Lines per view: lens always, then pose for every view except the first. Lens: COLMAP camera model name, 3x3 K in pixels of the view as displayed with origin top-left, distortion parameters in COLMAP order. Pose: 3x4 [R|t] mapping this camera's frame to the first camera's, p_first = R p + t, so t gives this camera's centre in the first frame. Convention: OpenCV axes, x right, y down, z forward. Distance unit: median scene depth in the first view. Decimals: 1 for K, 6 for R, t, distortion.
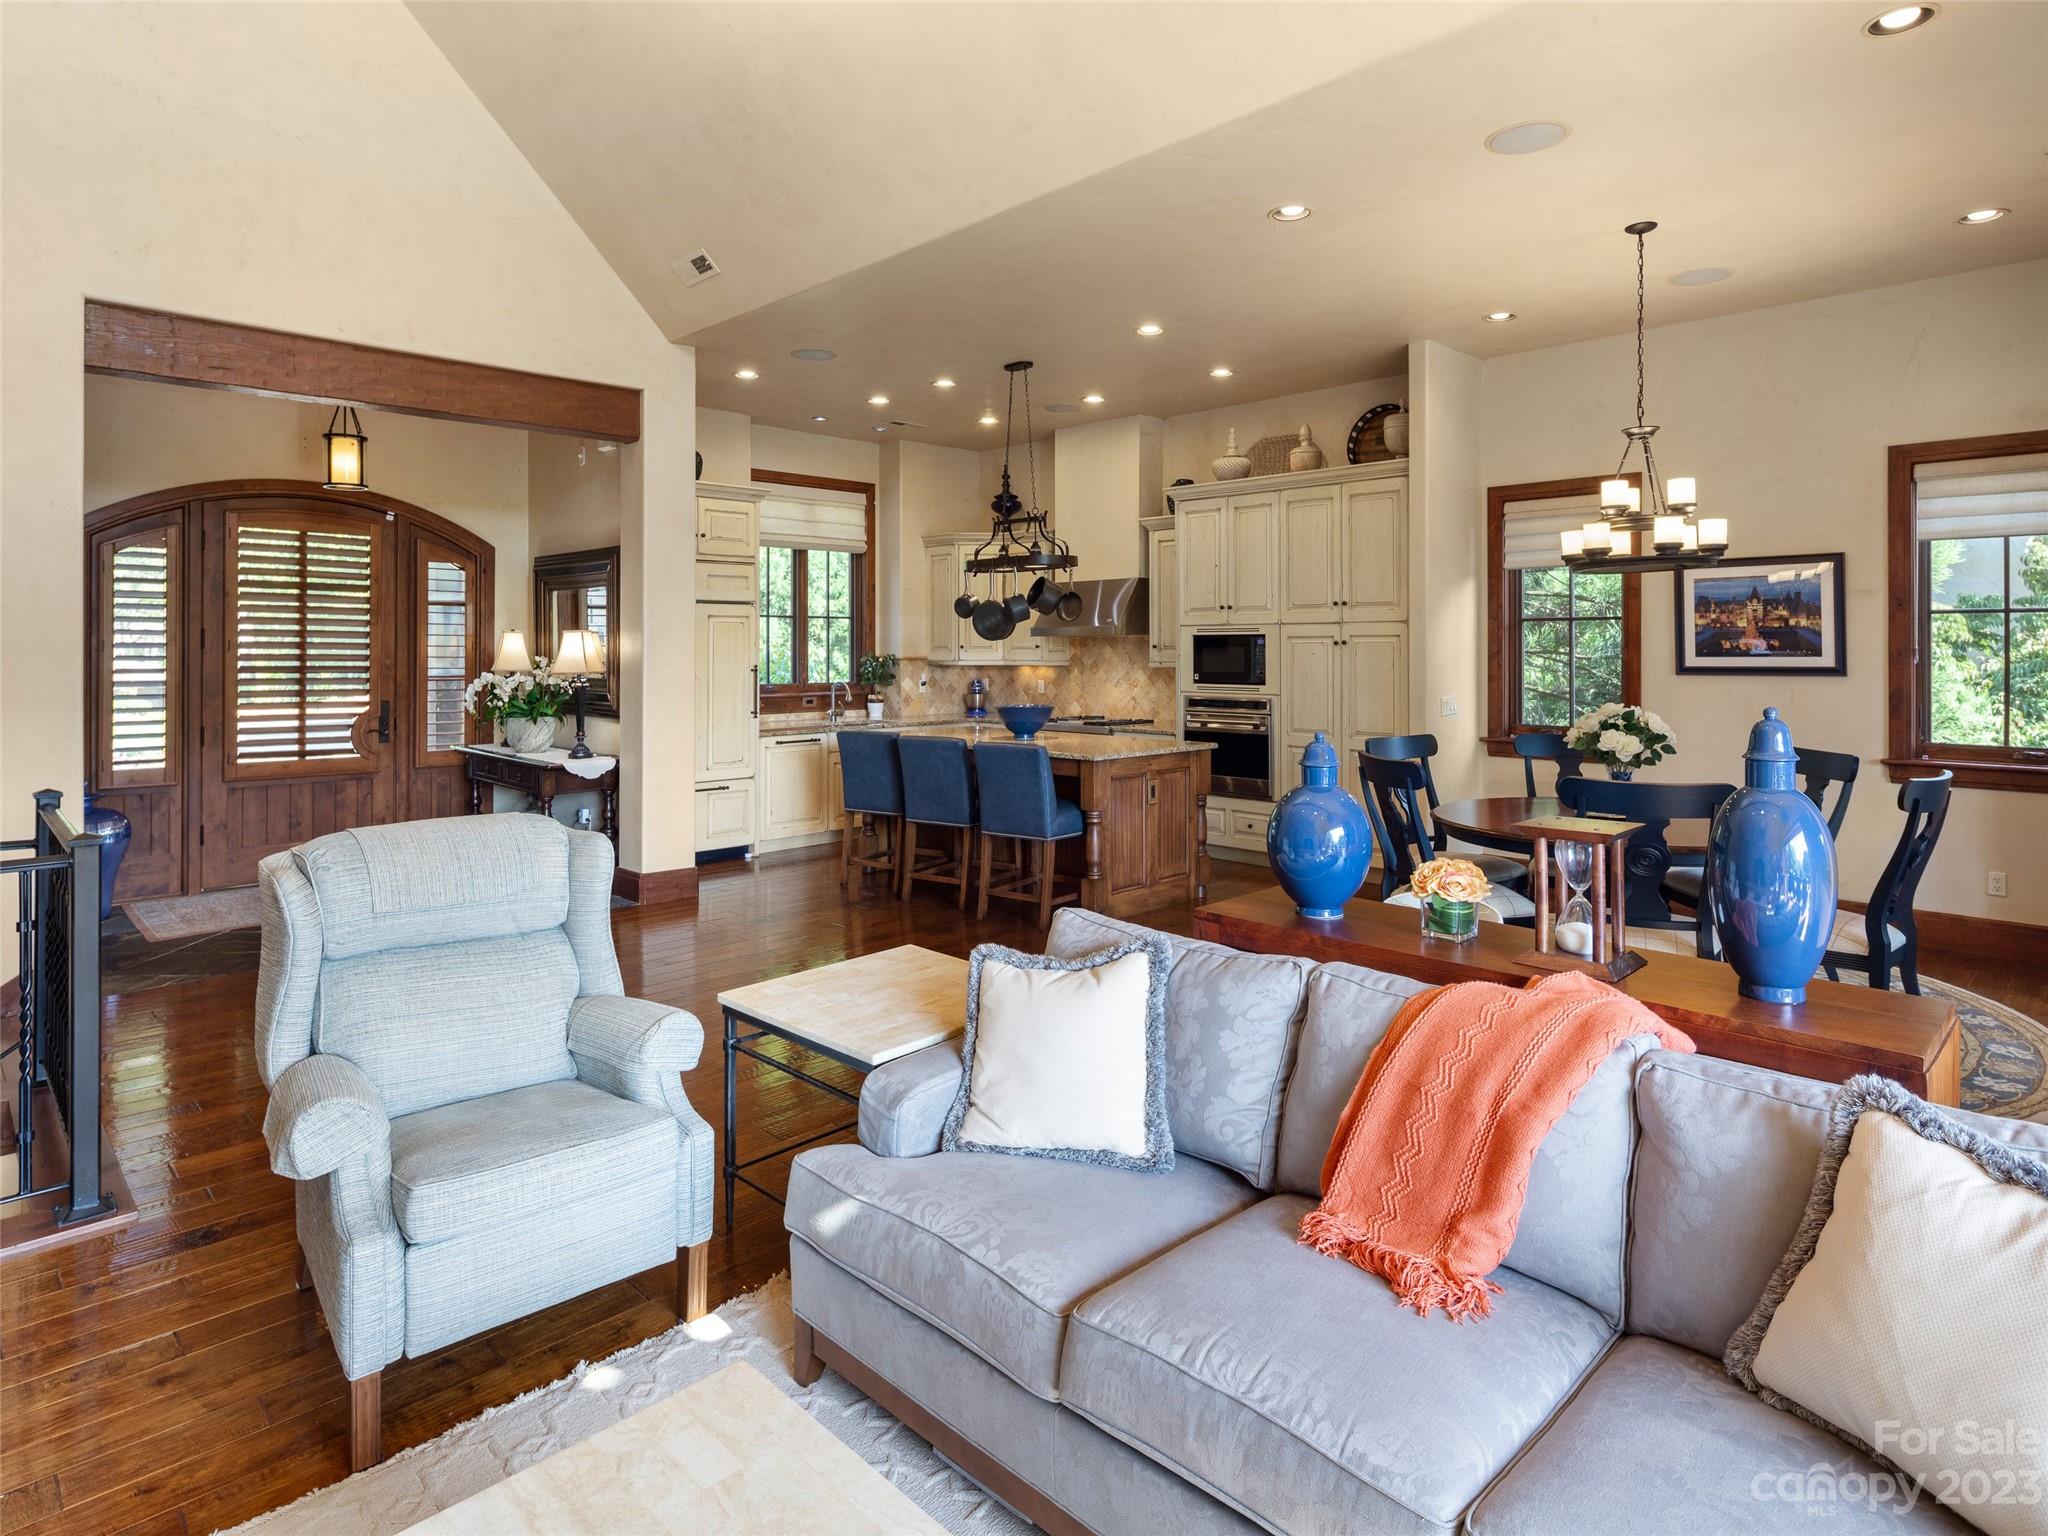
lens RADIAL K [[1129.1, 0, 1035.8], [0, 1129.1, 634.8], [0, 0, 1]] dist [0.000206, 0.000184]
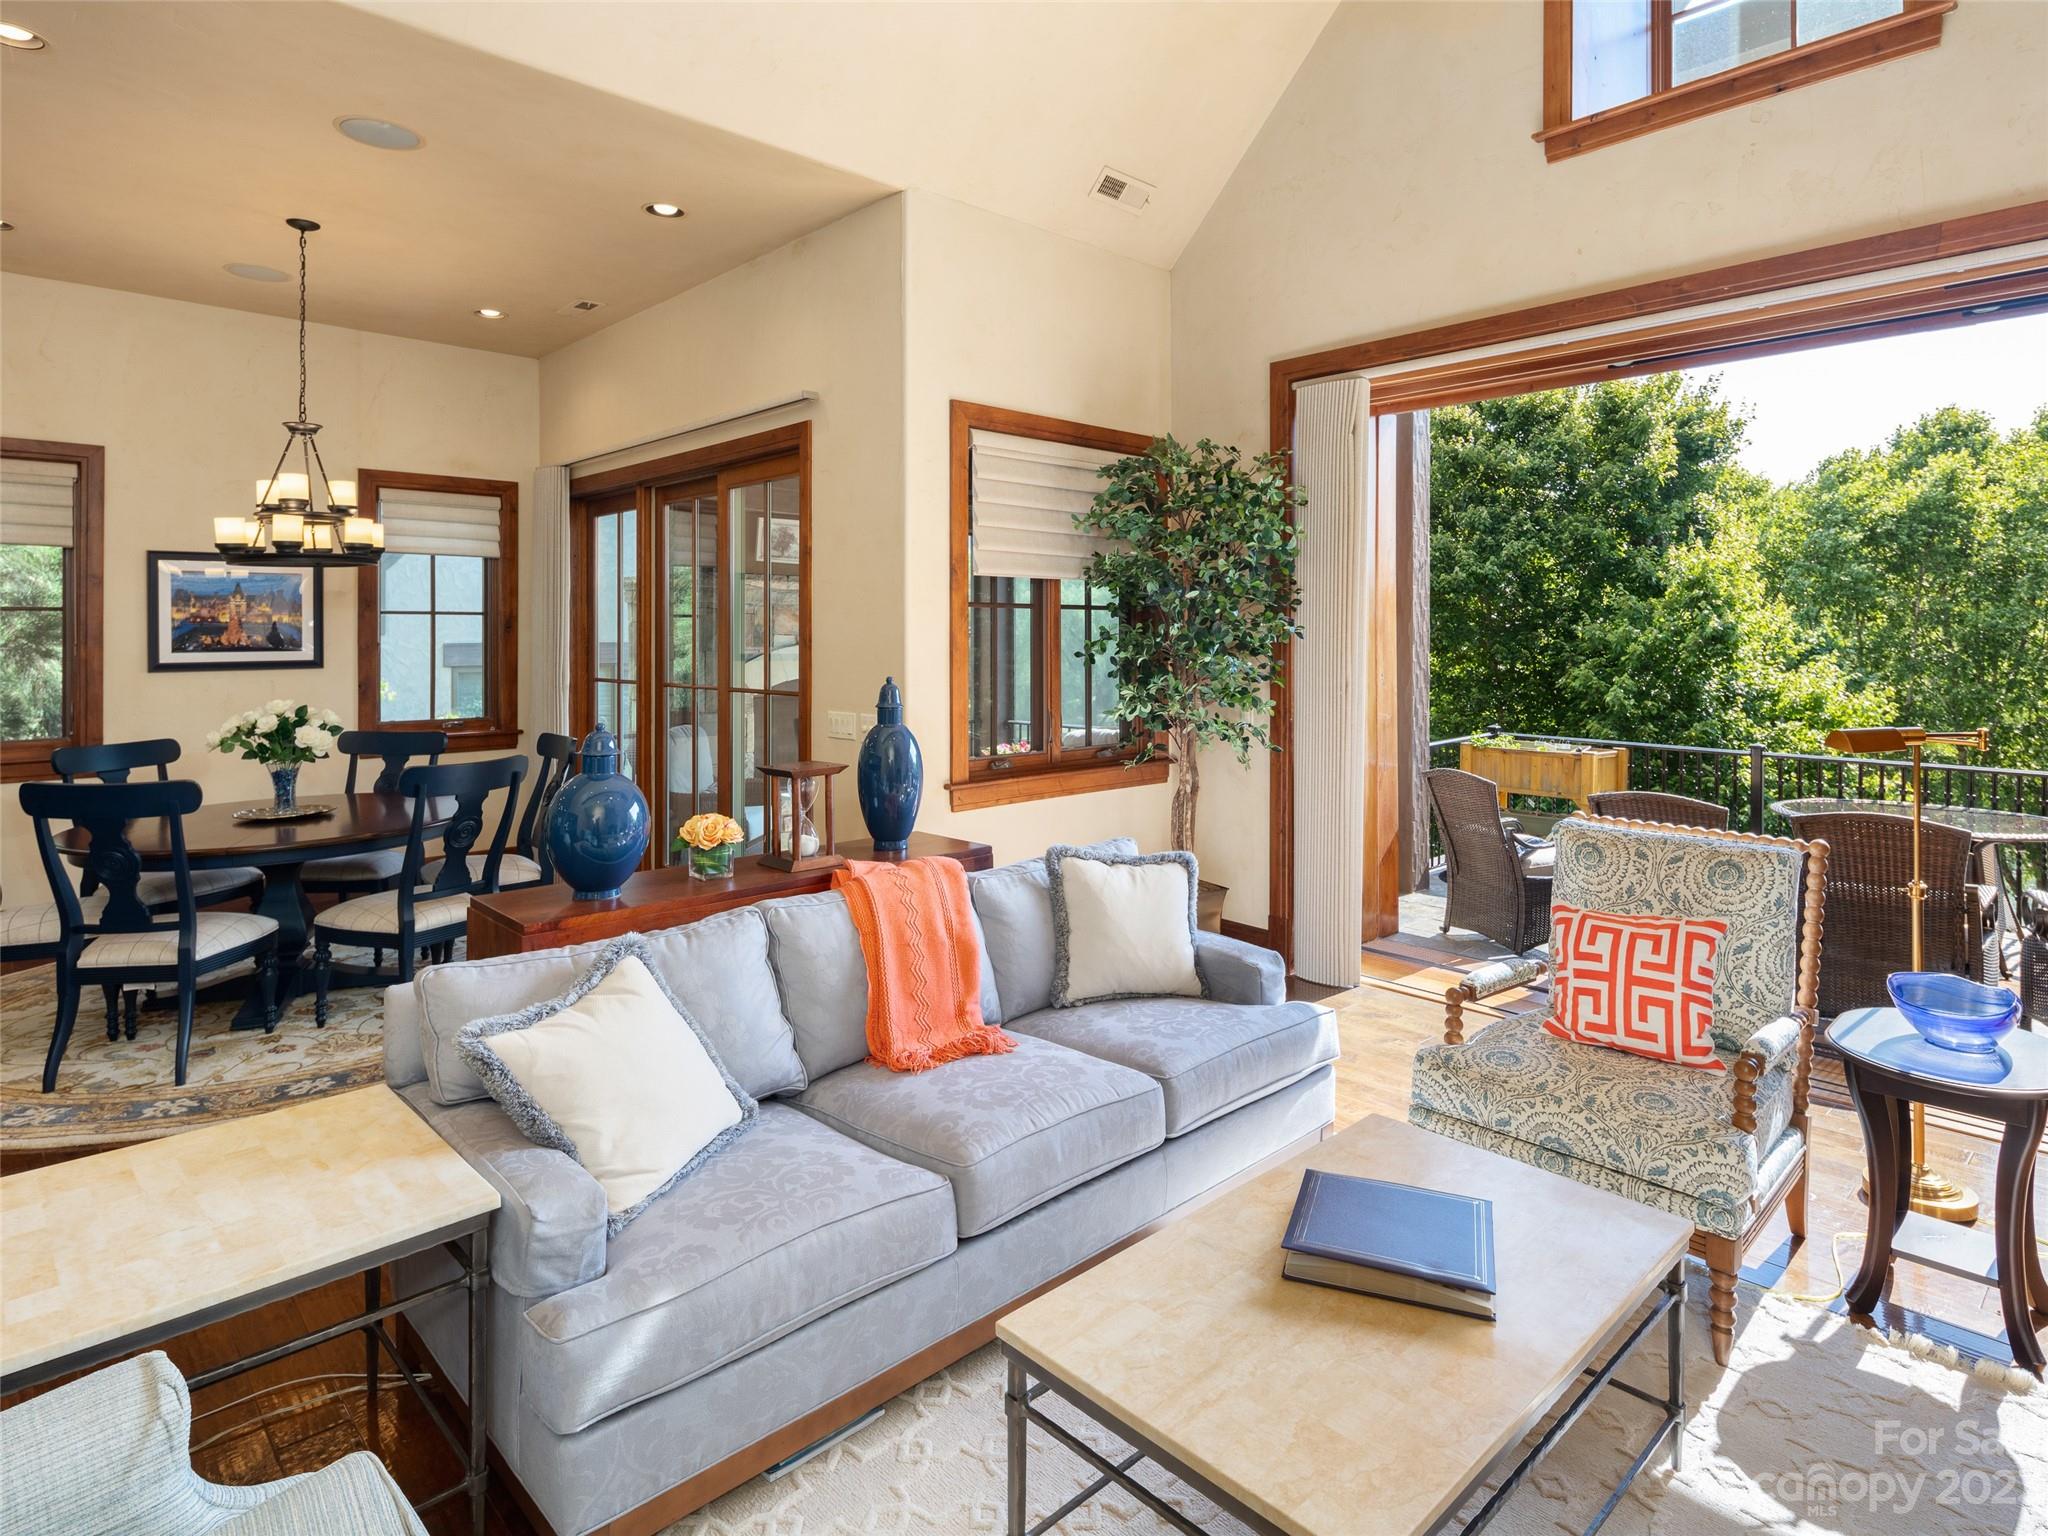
lens RADIAL K [[1129.1, 0, 1035.8], [0, 1129.1, 634.8], [0, 0, 1]] dist [0.000206, 0.000184]
pose [[0.021392, 0.001915, 0.999769, -0.364867], [-0.007148, 0.999973, -0.001762, 0.000906], [-0.999746, -0.007109, 0.021405, 0.263940]]
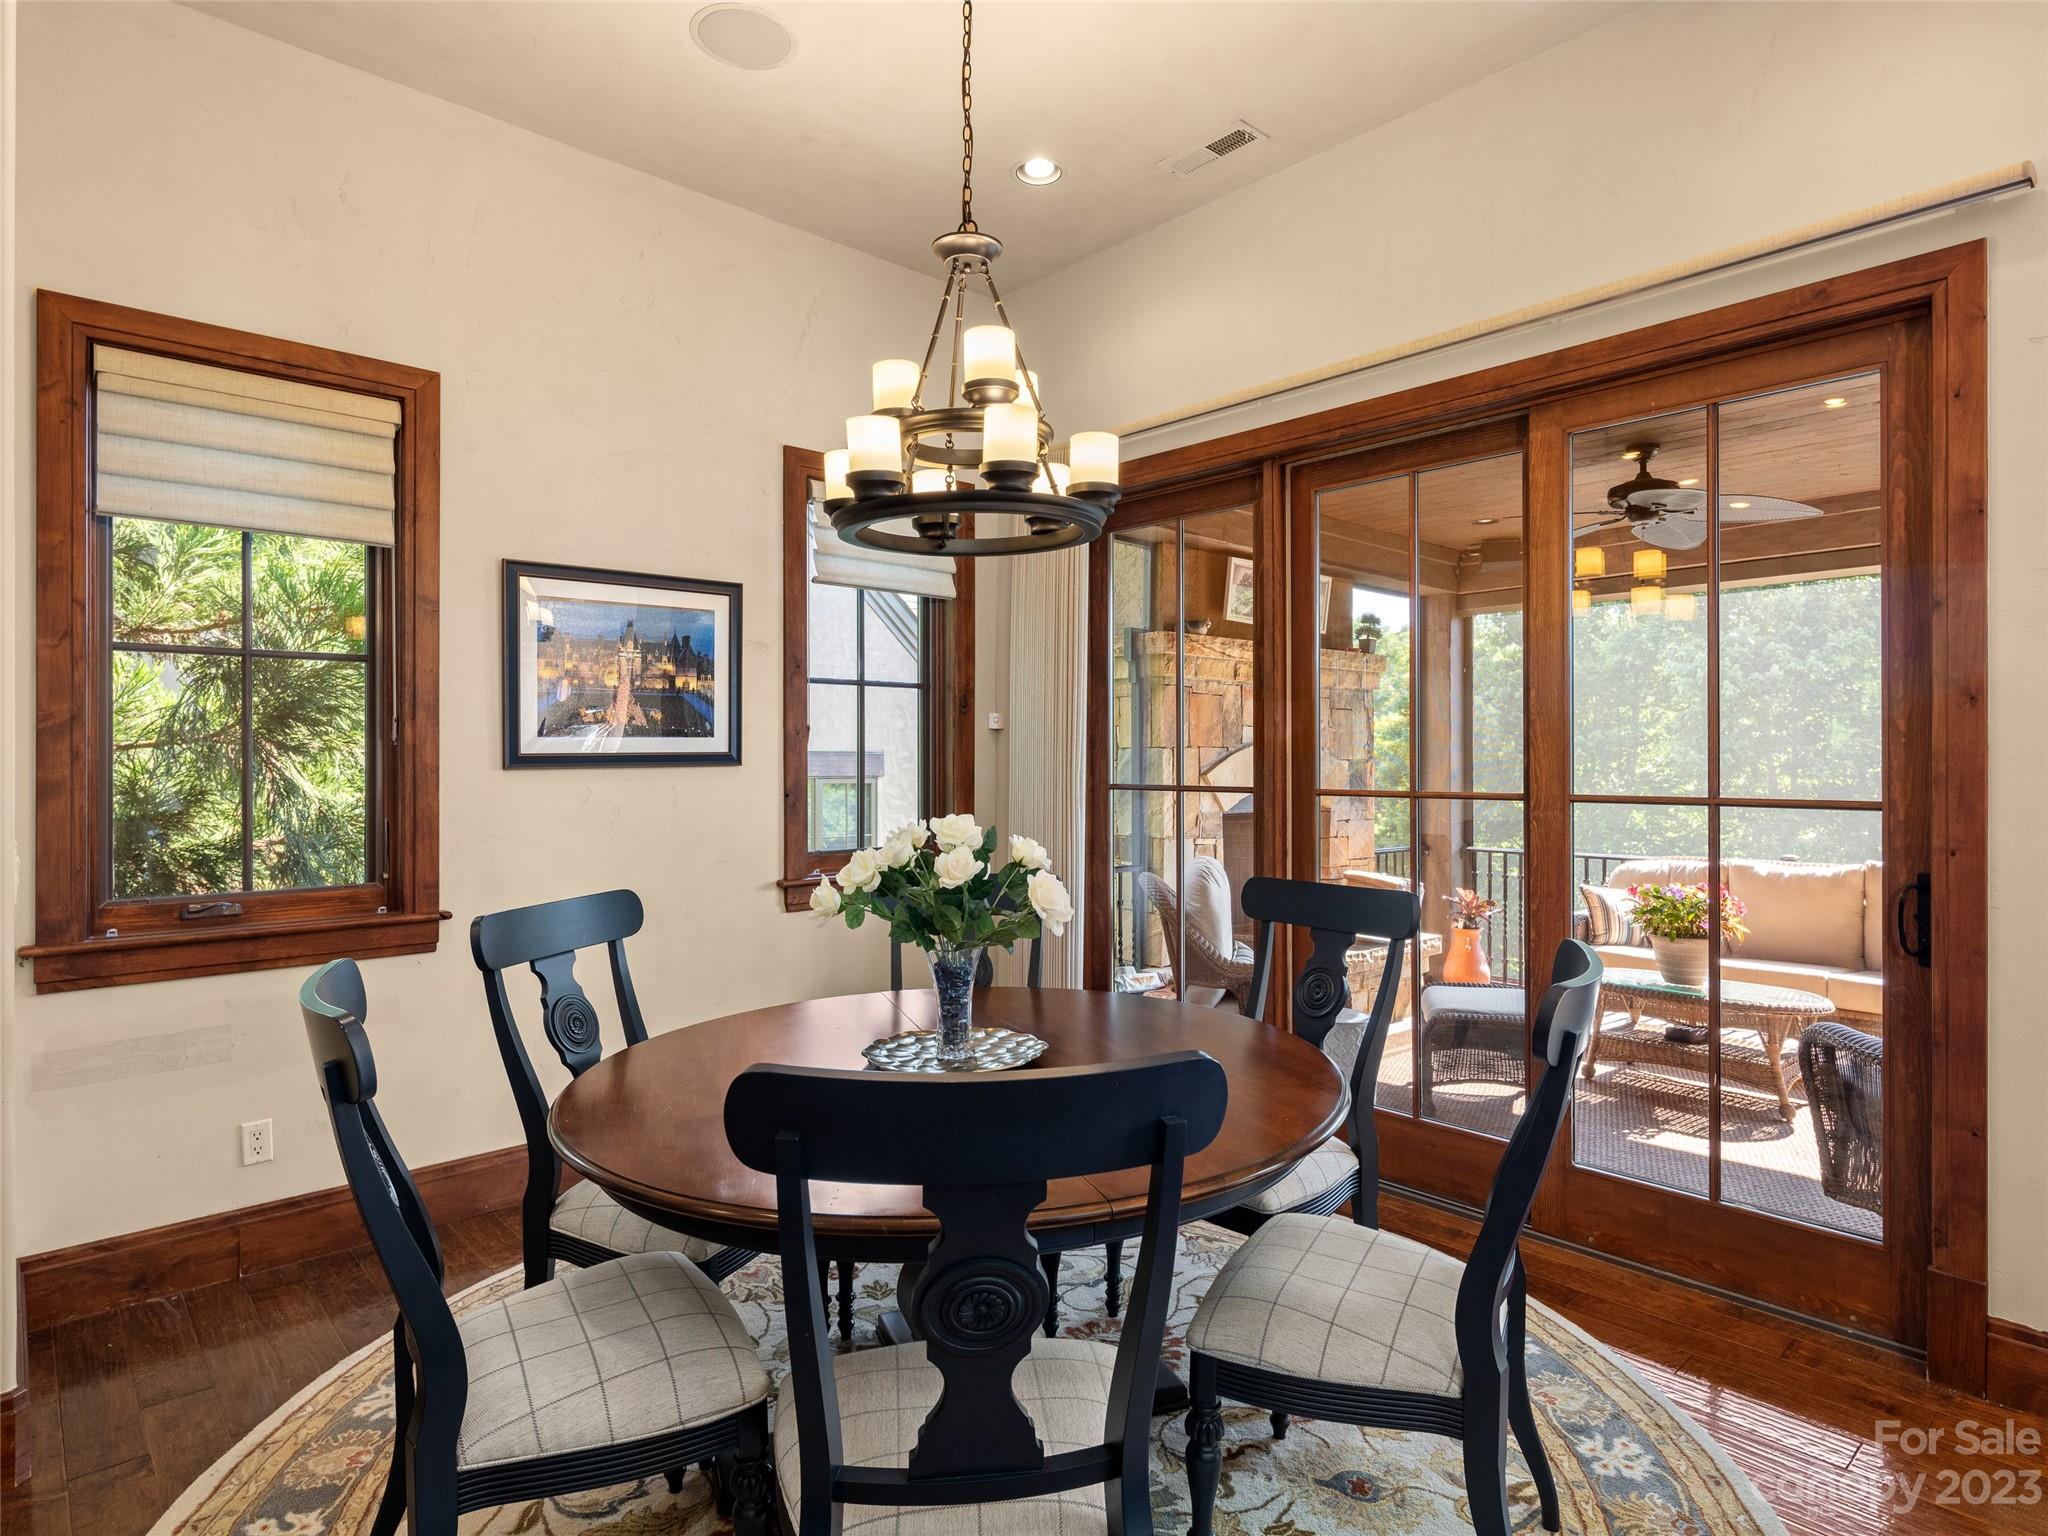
lens RADIAL K [[1129.2, 0, 1024.0], [0, 1129.2, 768.0], [0, 0, 1]] dist [-0.000034, -0.000459]
pose [[0.035964, -0.006406, 0.999333, 0.038450], [-0.005081, 0.999965, 0.006592, 0.031465], [-0.999340, -0.005314, 0.035930, 0.773008]]
